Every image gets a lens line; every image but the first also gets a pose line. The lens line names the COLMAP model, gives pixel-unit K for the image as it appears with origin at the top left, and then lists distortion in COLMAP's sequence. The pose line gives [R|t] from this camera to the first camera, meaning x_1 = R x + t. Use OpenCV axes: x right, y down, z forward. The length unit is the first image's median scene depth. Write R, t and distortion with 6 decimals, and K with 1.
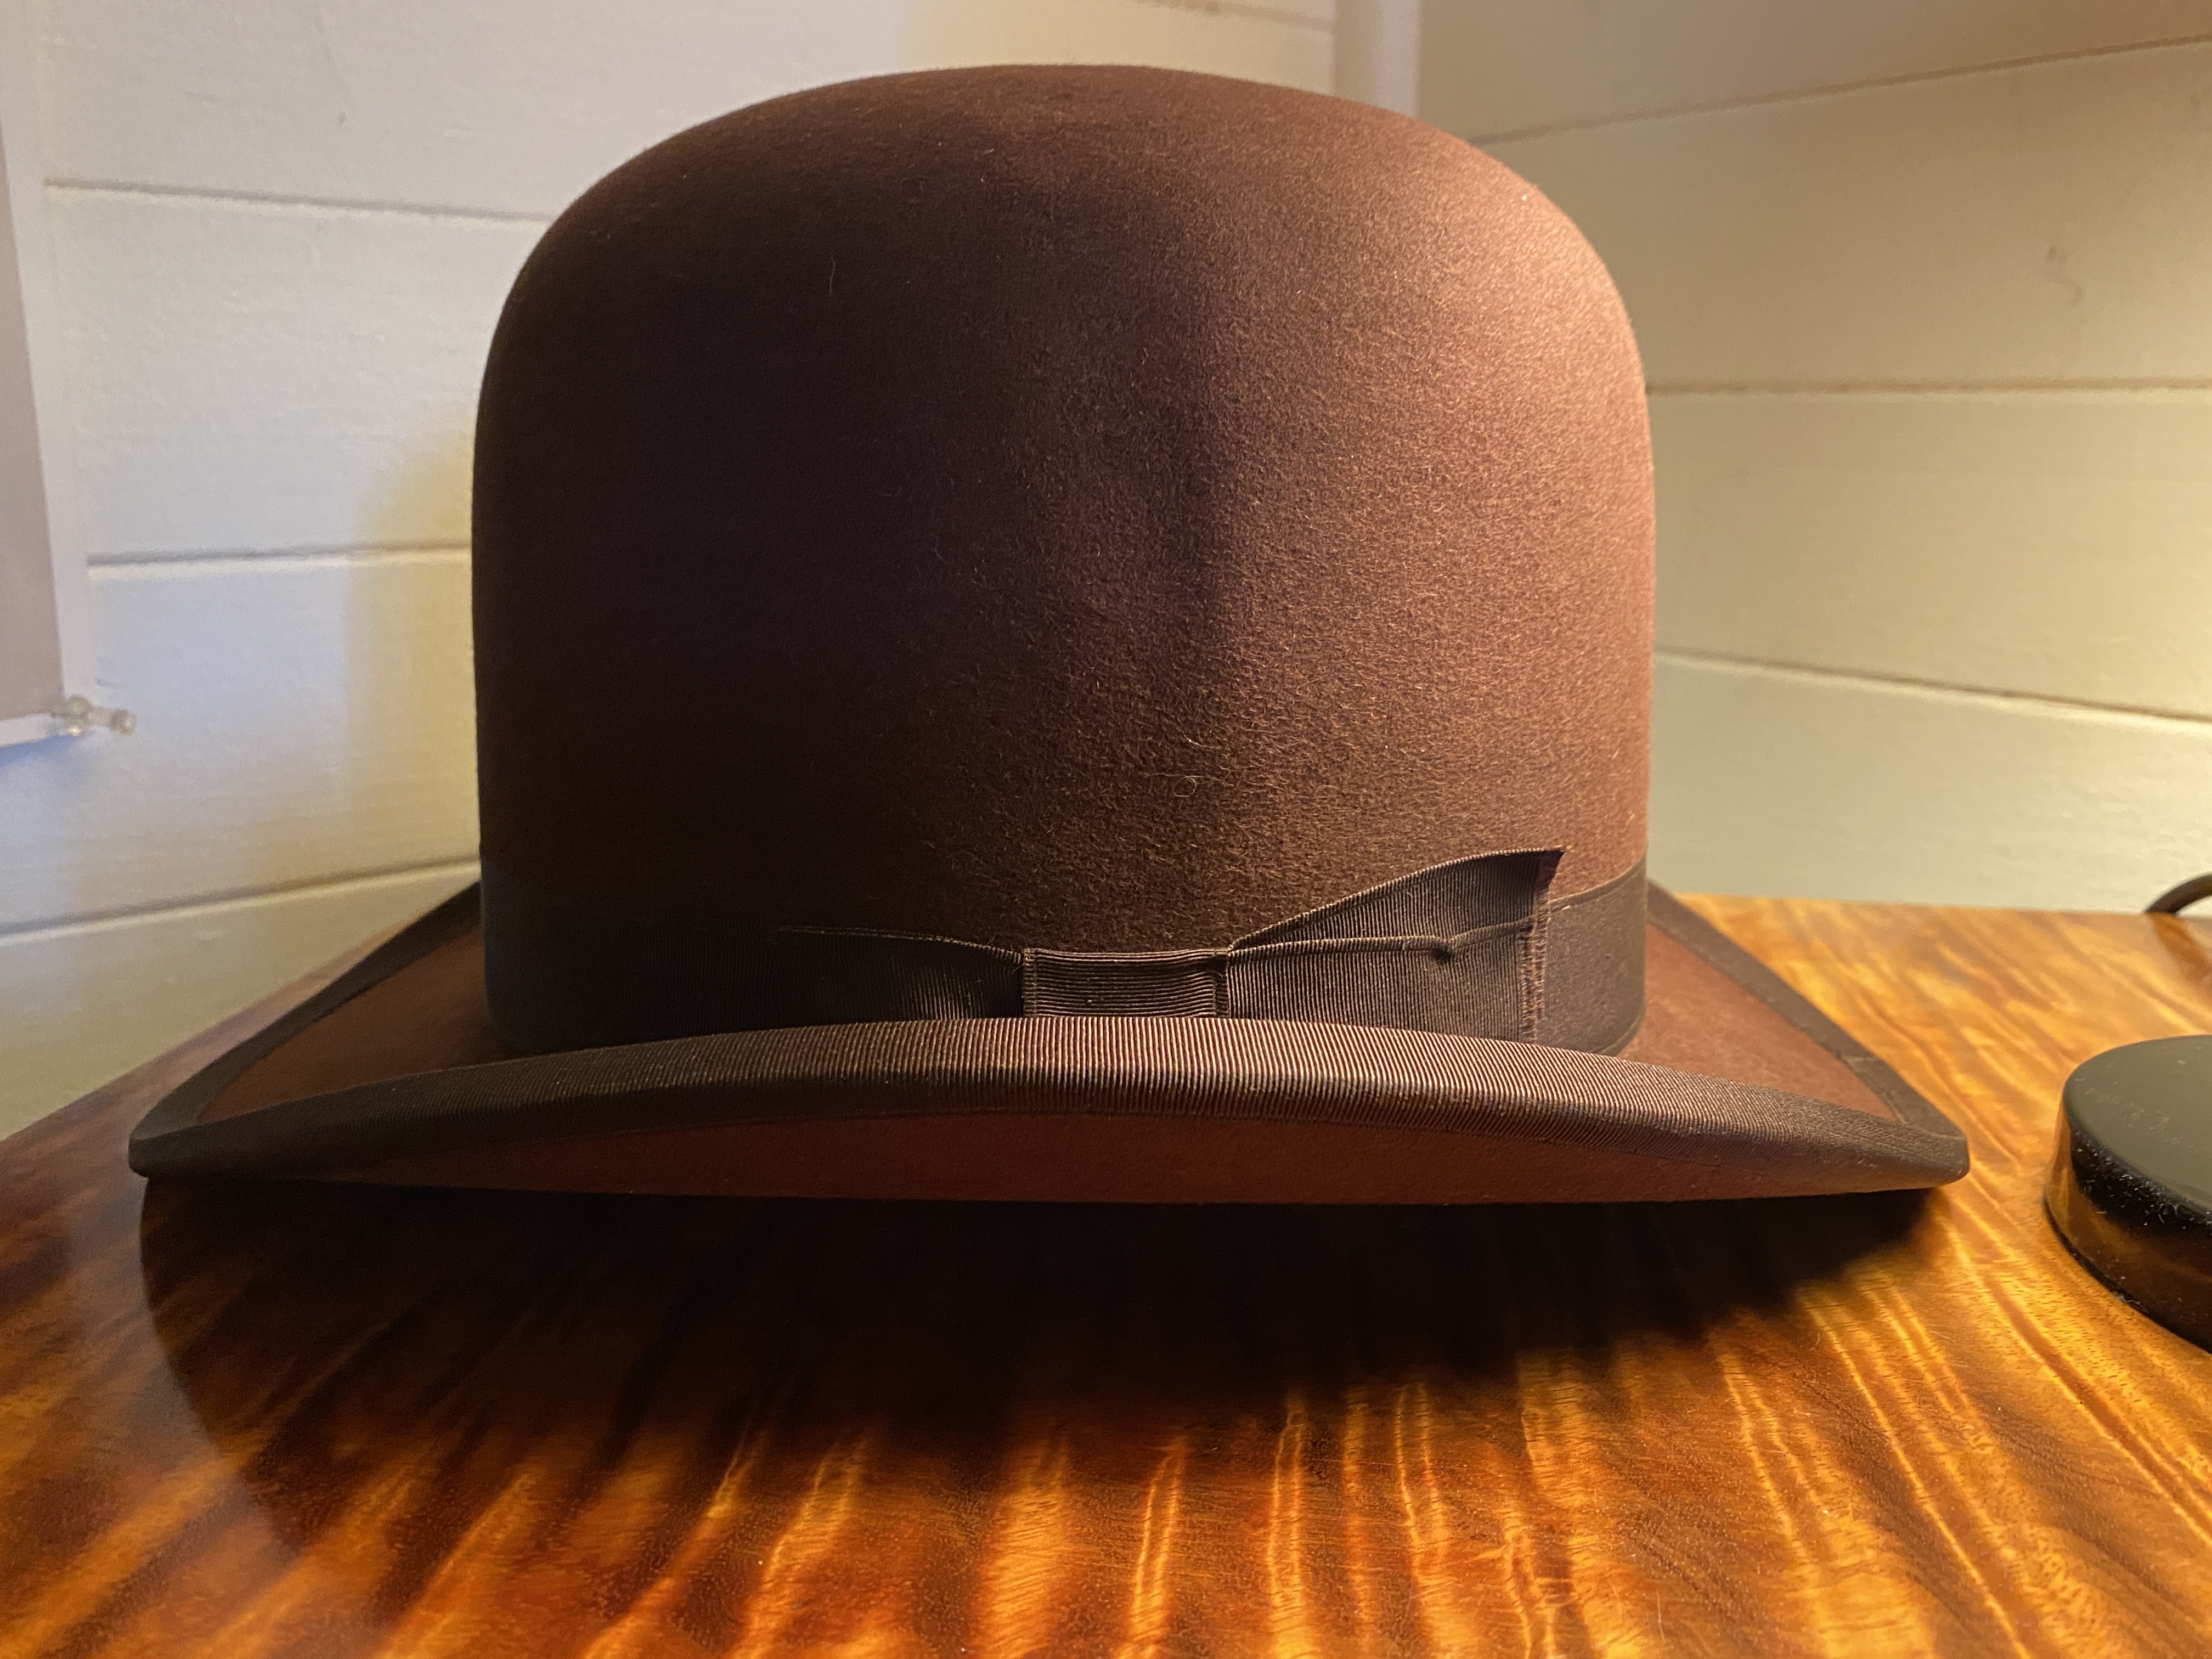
lens RADIAL K [[1666.2, 0, 1038.2], [0, 1666.2, 833.1], [0, 0, 1]] dist [0.200909, -0.315954]
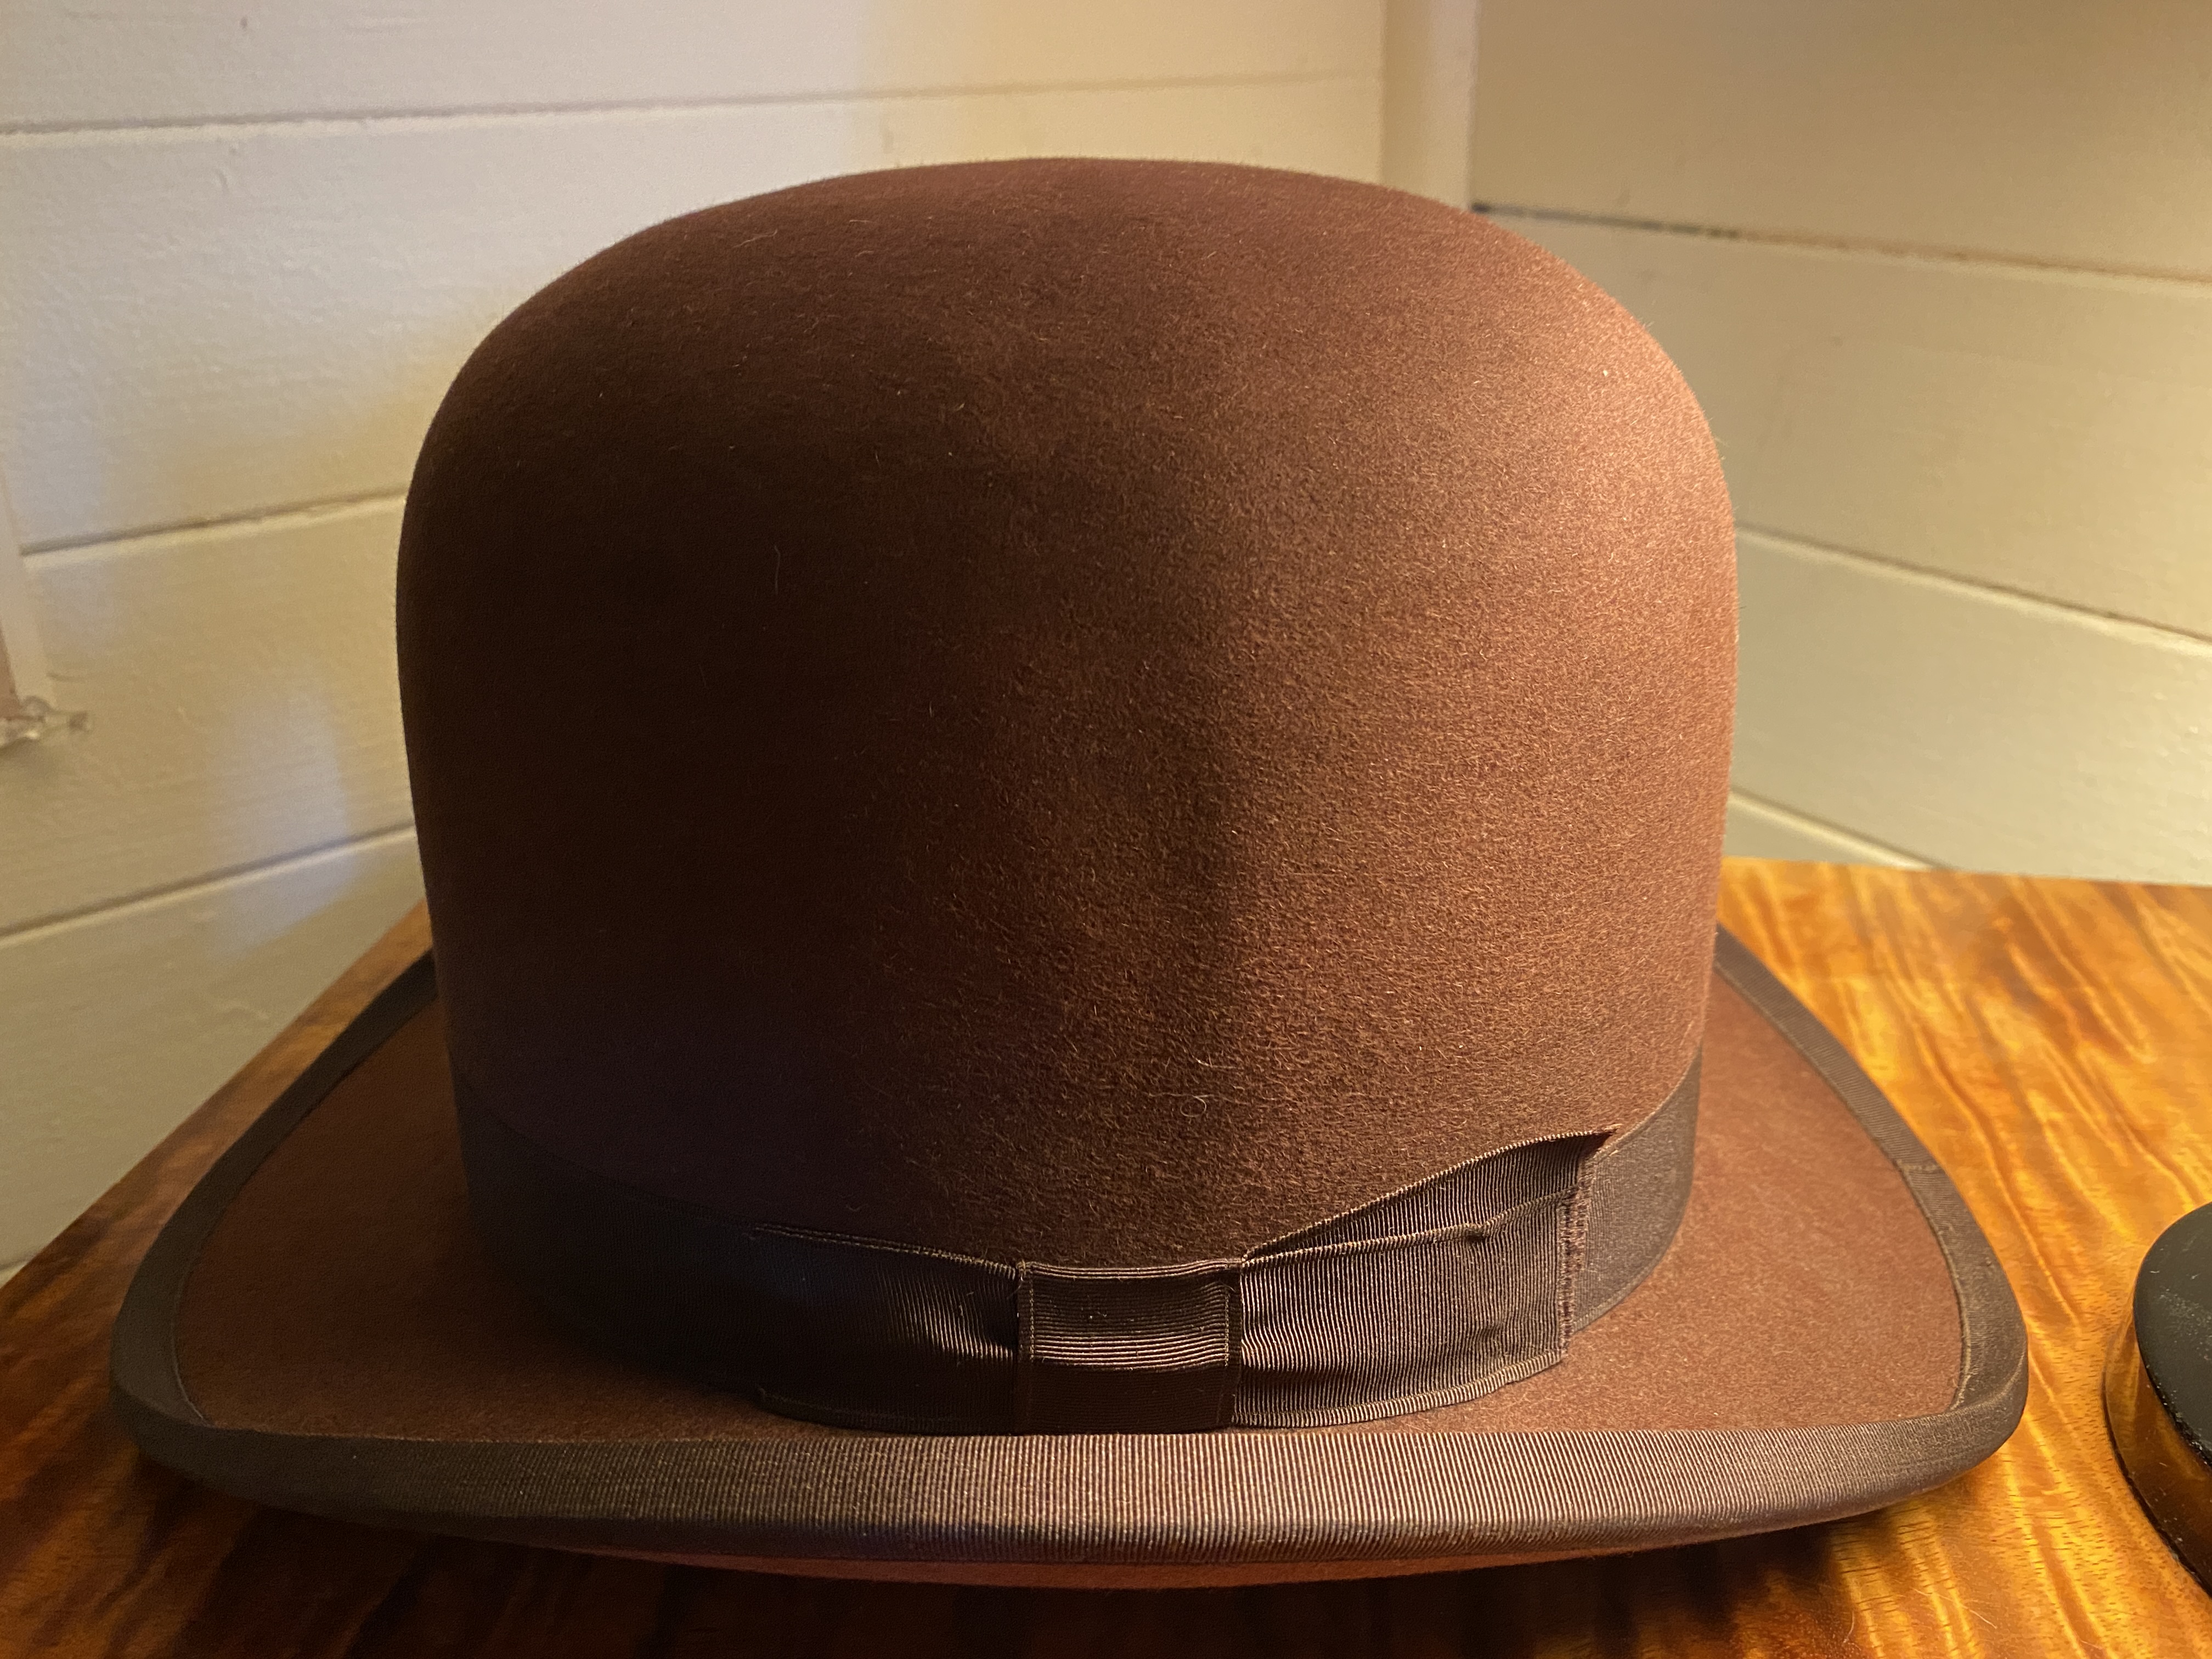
lens RADIAL K [[1657.8, 0, 1049.4], [0, 1657.8, 877.8], [0, 0, 1]] dist [0.189899, -0.248252]
pose [[0.999745, -0.009702, -0.020394, 0.028804], [0.013670, 0.978769, 0.204512, -0.325249], [0.017977, -0.204739, 0.978652, 0.141160]]
